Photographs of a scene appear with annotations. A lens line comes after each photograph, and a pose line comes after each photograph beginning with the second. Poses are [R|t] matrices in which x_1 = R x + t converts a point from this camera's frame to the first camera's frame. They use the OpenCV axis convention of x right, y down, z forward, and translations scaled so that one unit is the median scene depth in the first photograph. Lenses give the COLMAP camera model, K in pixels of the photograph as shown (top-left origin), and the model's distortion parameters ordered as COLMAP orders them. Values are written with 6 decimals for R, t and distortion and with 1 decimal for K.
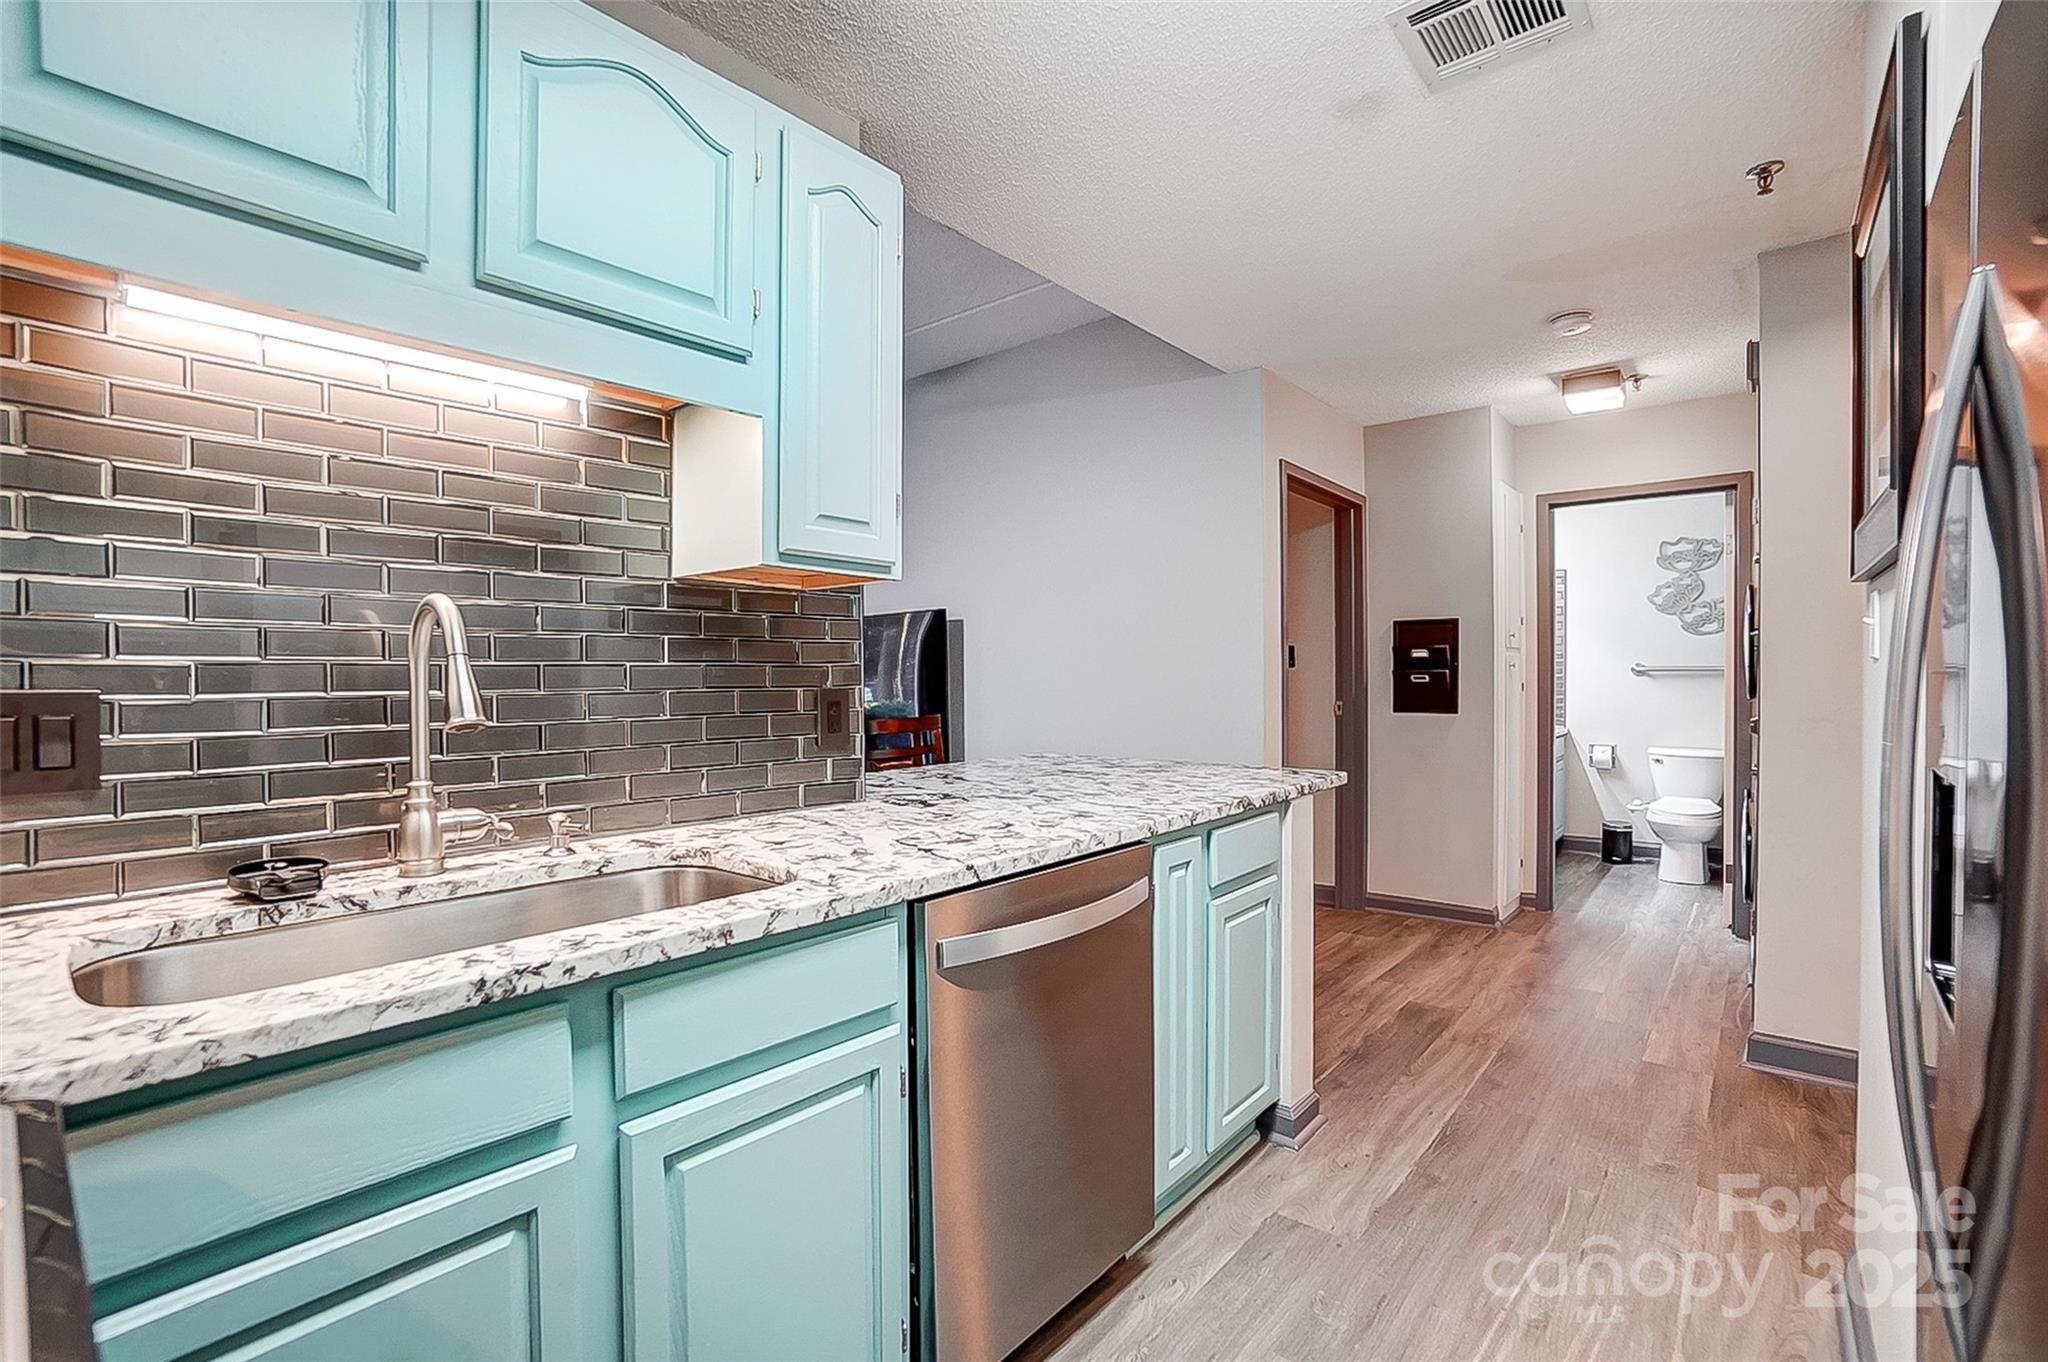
lens RADIAL K [[910.3, 0, 1020.1], [0, 910.3, 677.1], [0, 0, 1]] dist [-0.058807, 0.020762]
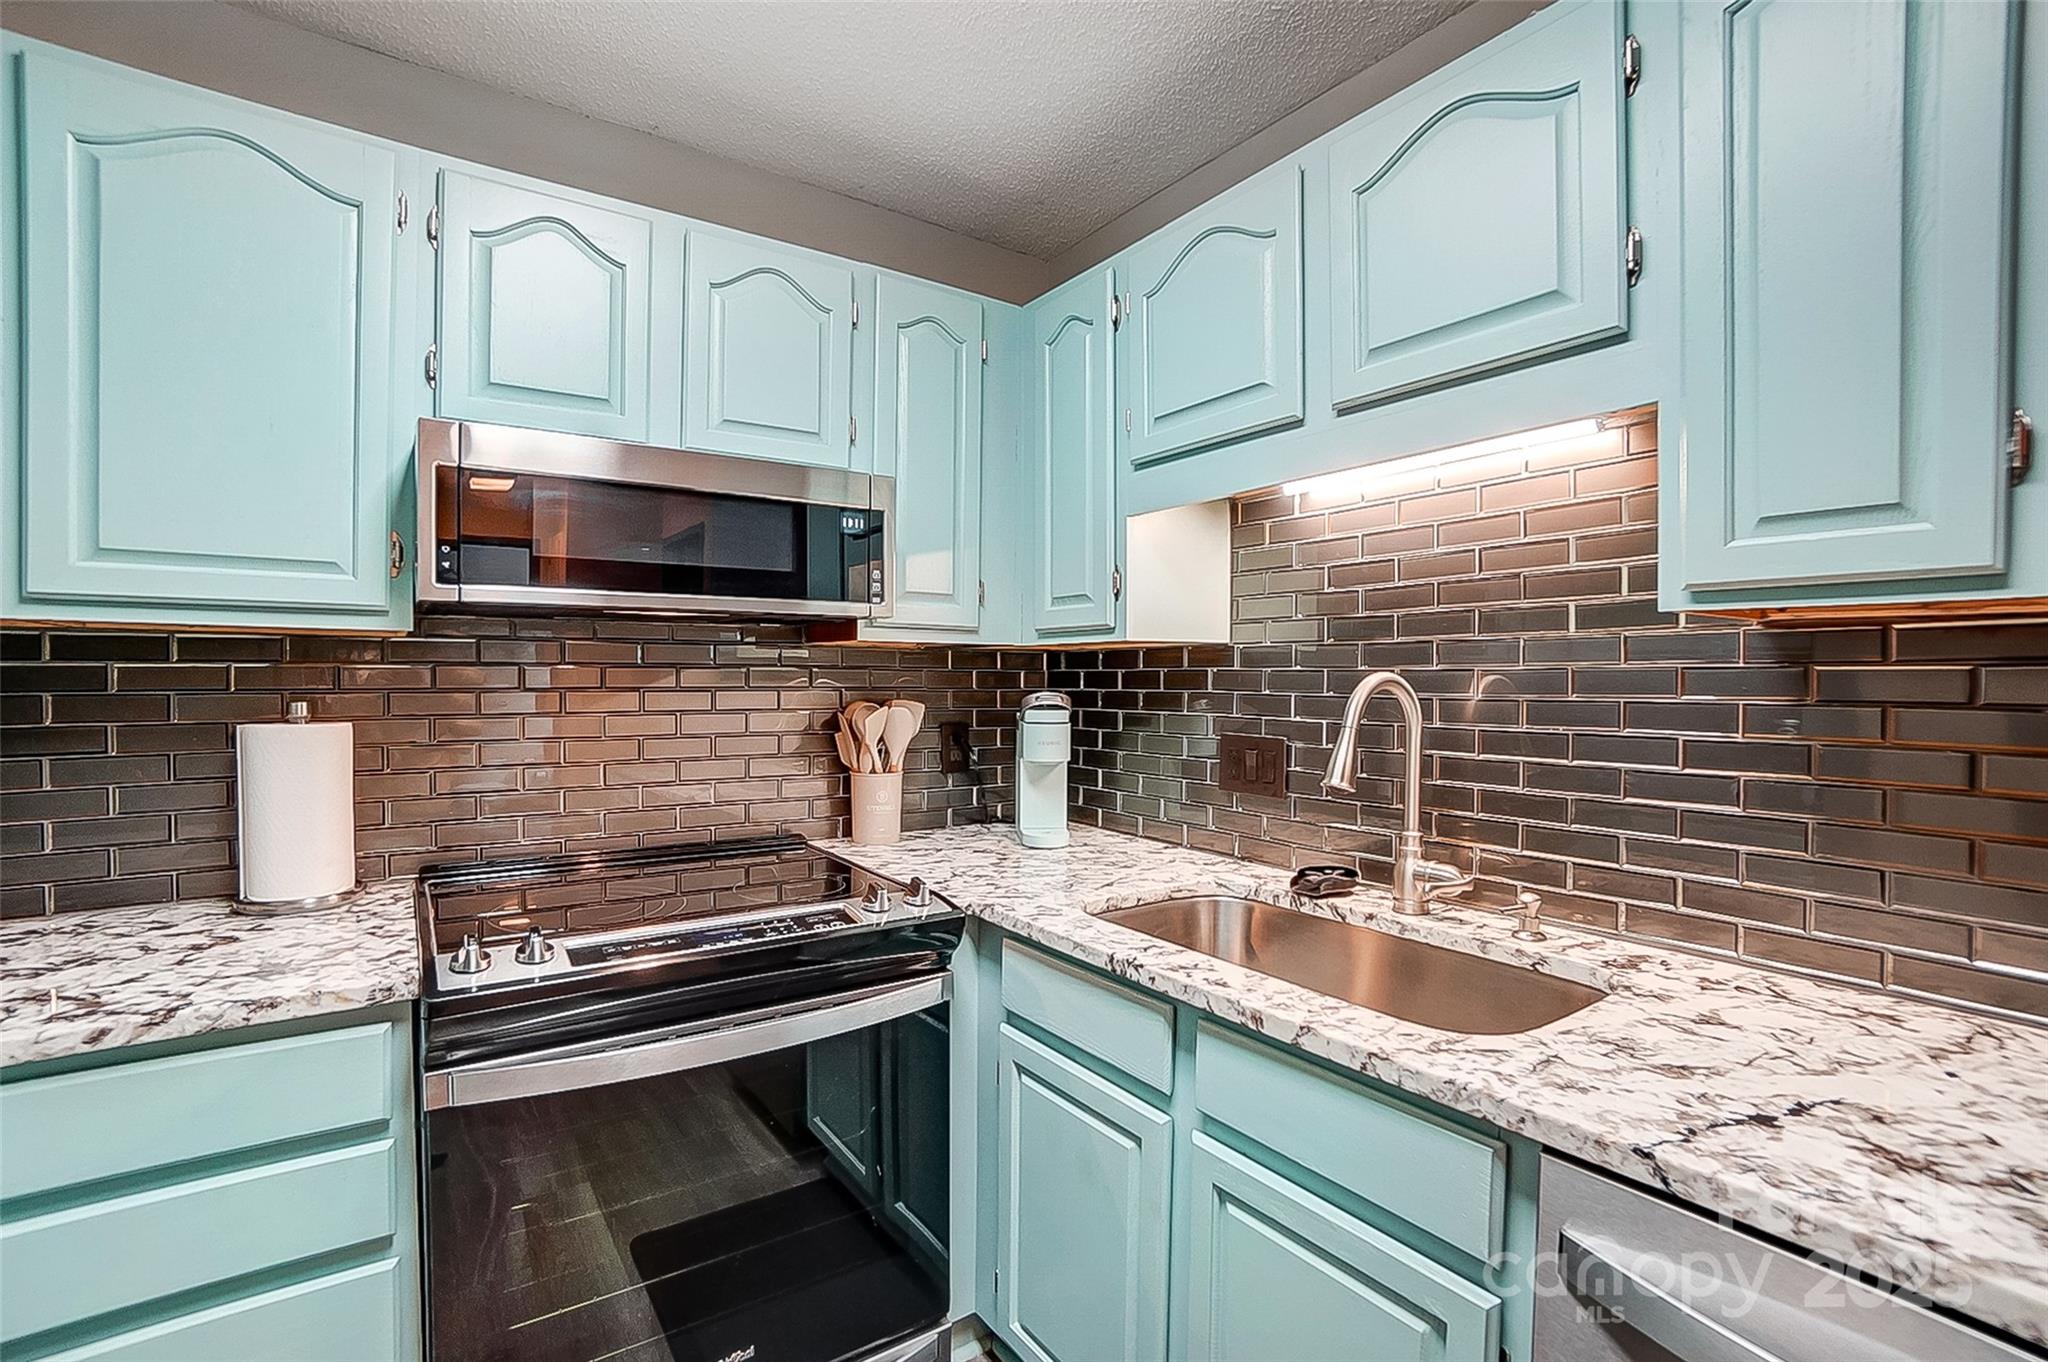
lens RADIAL K [[910.3, 0, 1020.1], [0, 910.3, 677.1], [0, 0, 1]] dist [-0.058807, 0.020762]
pose [[-0.256501, 0.001168, -0.966543, 0.762098], [-0.001356, 0.999998, 0.001569, -0.109865], [0.966543, 0.001713, -0.256499, 1.044761]]
